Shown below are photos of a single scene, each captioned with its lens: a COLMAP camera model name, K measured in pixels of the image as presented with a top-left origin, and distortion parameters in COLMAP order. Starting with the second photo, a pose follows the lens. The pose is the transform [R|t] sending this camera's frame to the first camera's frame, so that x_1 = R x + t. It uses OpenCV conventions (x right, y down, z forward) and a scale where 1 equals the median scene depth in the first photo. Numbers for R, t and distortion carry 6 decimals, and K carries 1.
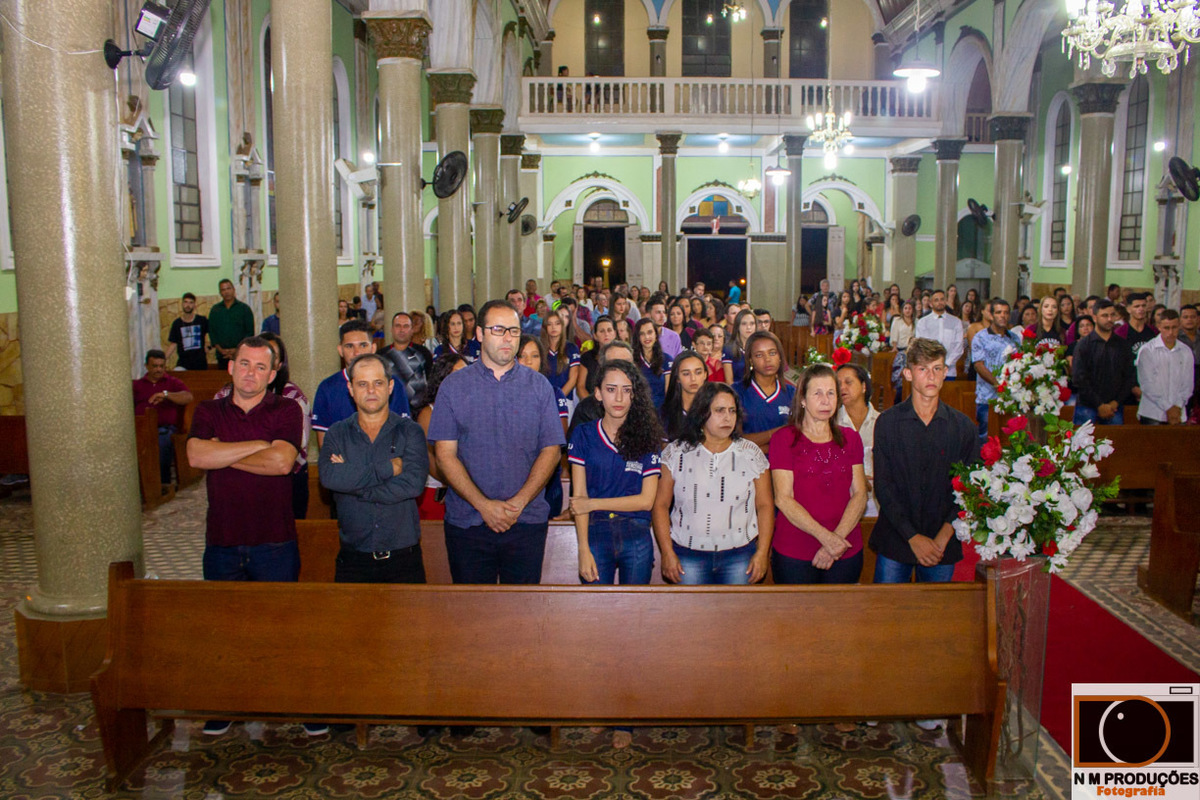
lens RADIAL K [[1017.6, 0, 600.0], [0, 1017.6, 400.0], [0, 0, 1]] dist [-0.174956, 0.146746]
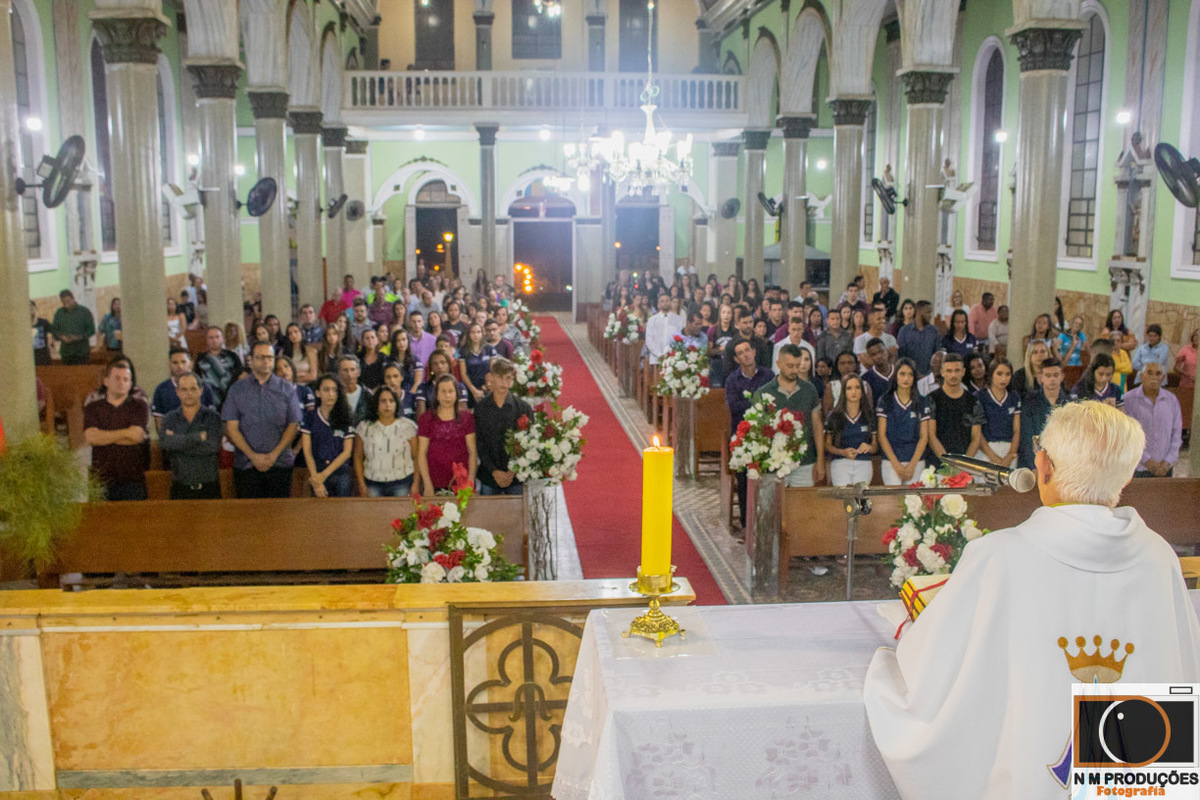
lens RADIAL K [[1145.4, 0, 584.2], [0, 1145.4, 402.8], [0, 0, 1]] dist [-0.118409, 0.029817]
pose [[0.995131, -0.014697, 0.097458, 0.049374], [0.012279, 0.999603, 0.025363, -0.006395], [-0.097792, -0.024043, 0.994916, -0.189478]]
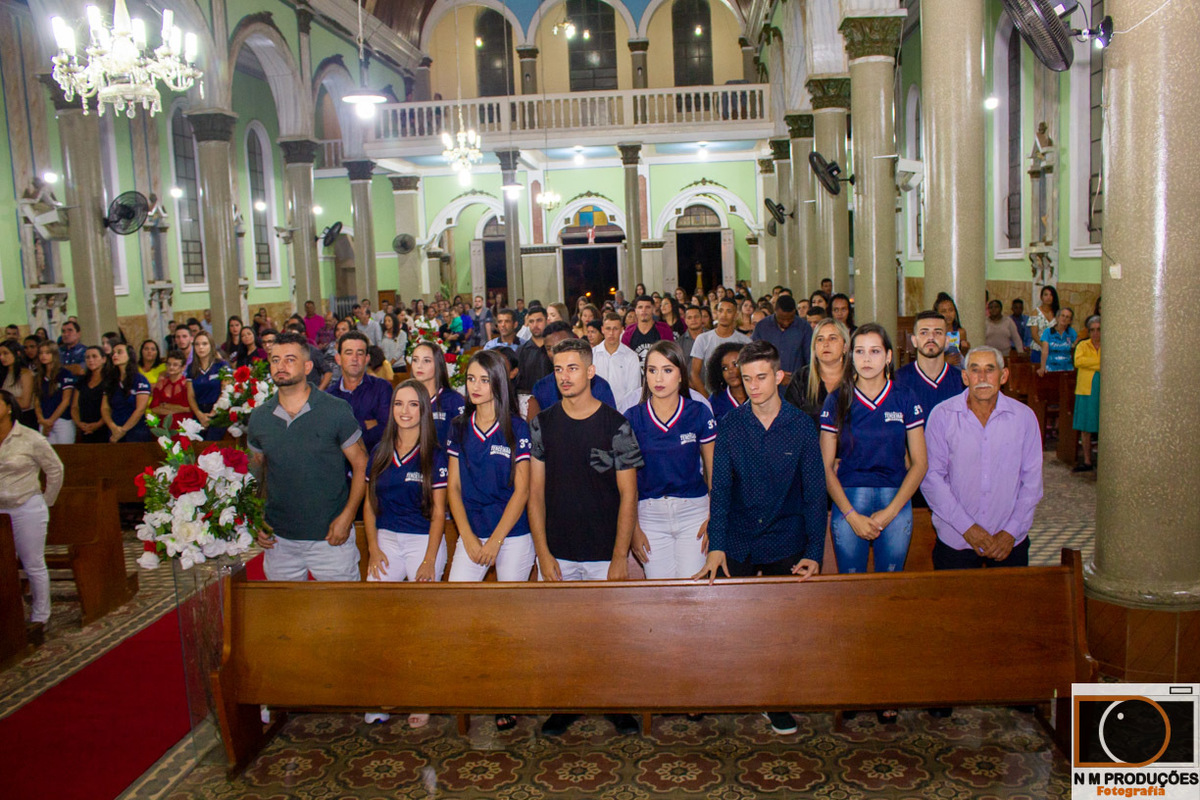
lens RADIAL K [[986.7, 0, 595.6], [0, 986.7, 404.5], [0, 0, 1]] dist [-0.155013, 0.121162]
pose [[0.996564, -0.030163, -0.077142, 0.229401], [0.030274, 0.999542, 0.000273, 0.000312], [0.077099, -0.002607, 0.997020, -0.002102]]
